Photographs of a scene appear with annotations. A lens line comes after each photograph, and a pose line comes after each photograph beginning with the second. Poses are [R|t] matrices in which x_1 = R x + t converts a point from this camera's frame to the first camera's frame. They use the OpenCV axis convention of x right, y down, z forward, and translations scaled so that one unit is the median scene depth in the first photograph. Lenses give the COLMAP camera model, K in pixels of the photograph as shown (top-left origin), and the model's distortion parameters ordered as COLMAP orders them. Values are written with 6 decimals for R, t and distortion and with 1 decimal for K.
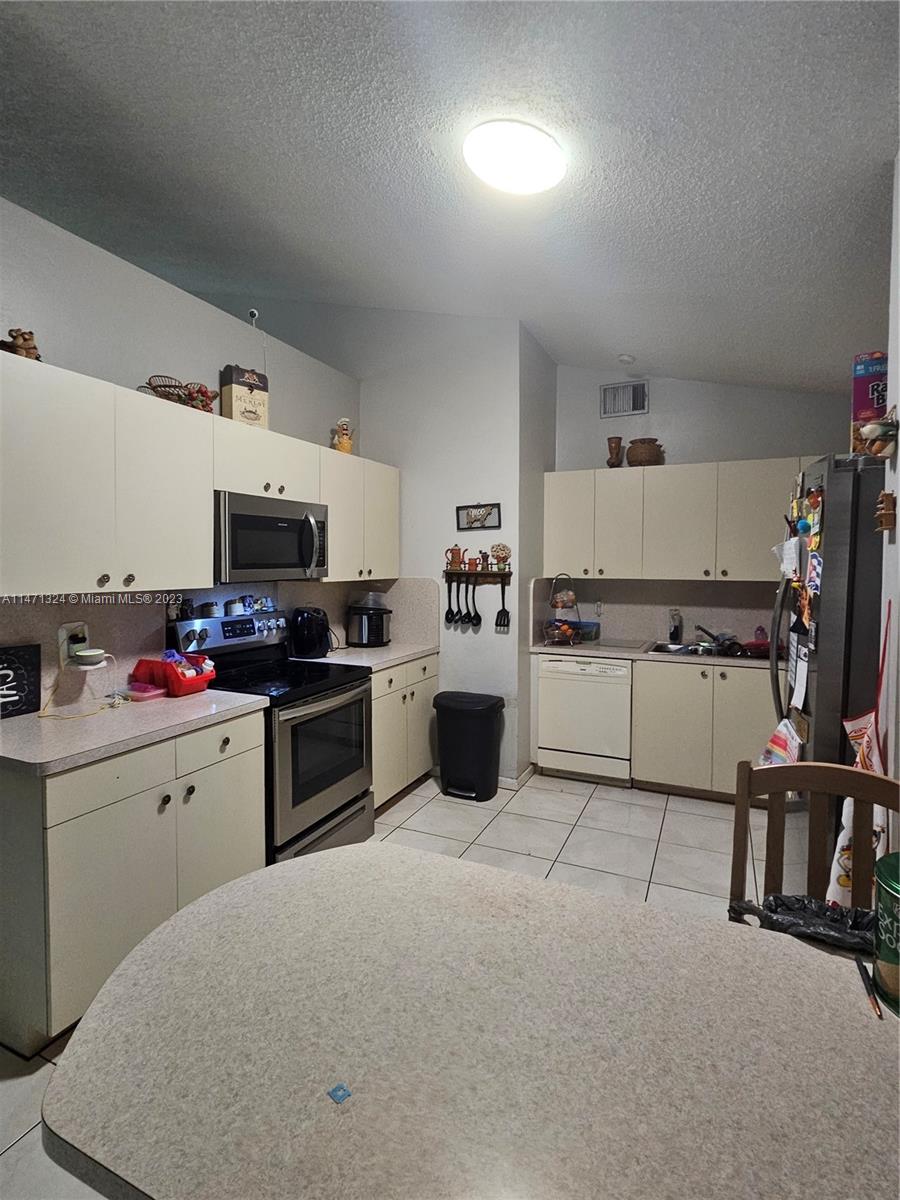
lens RADIAL K [[583.5, 0, 449.9], [0, 583.5, 588.8], [0, 0, 1]] dist [-0.019686, 0.000008]
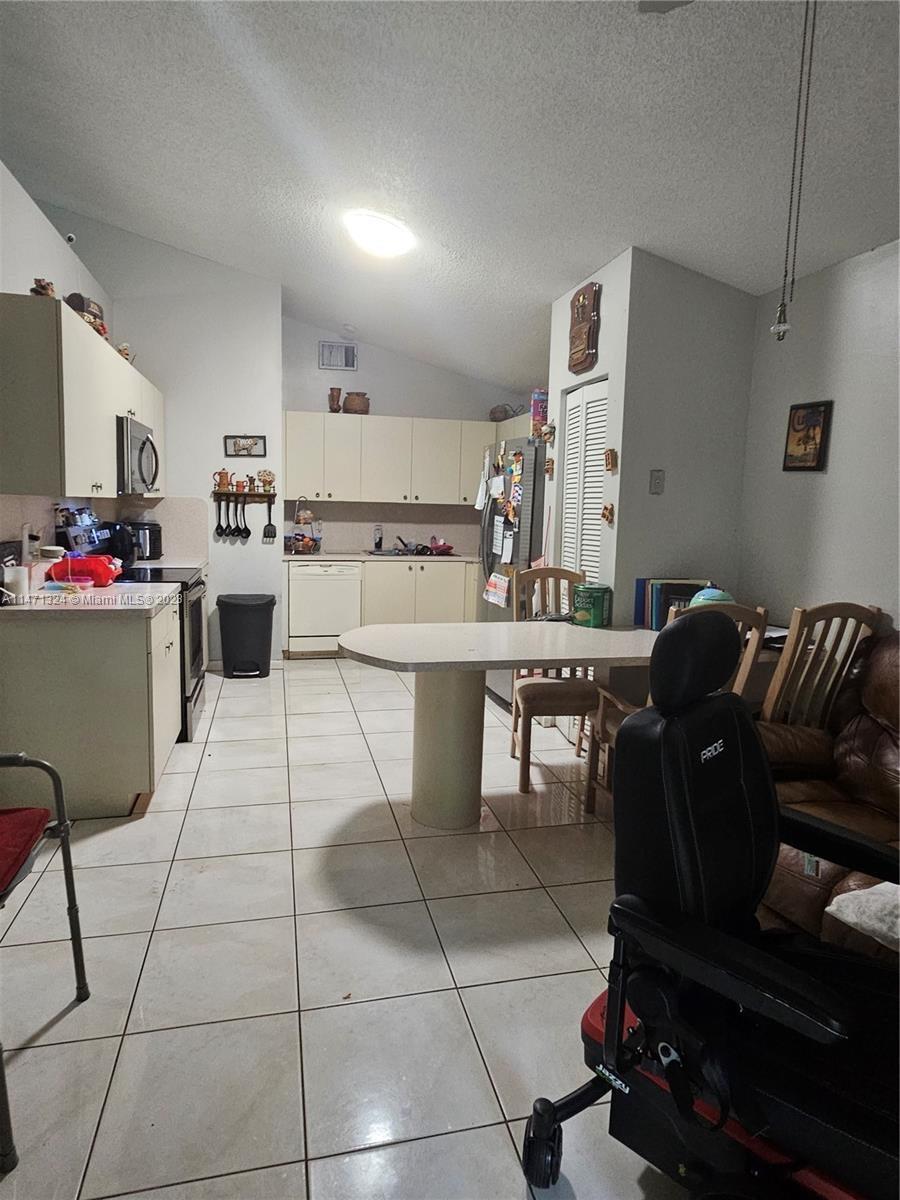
lens RADIAL K [[680.1, 0, 445.3], [0, 680.1, 580.8], [0, 0, 1]] dist [-0.000257, -0.000215]
pose [[0.786052, -0.053824, 0.615813, -0.491396], [0.003652, 0.996589, 0.082444, 0.036735], [-0.618150, -0.062556, 0.783567, -0.346018]]
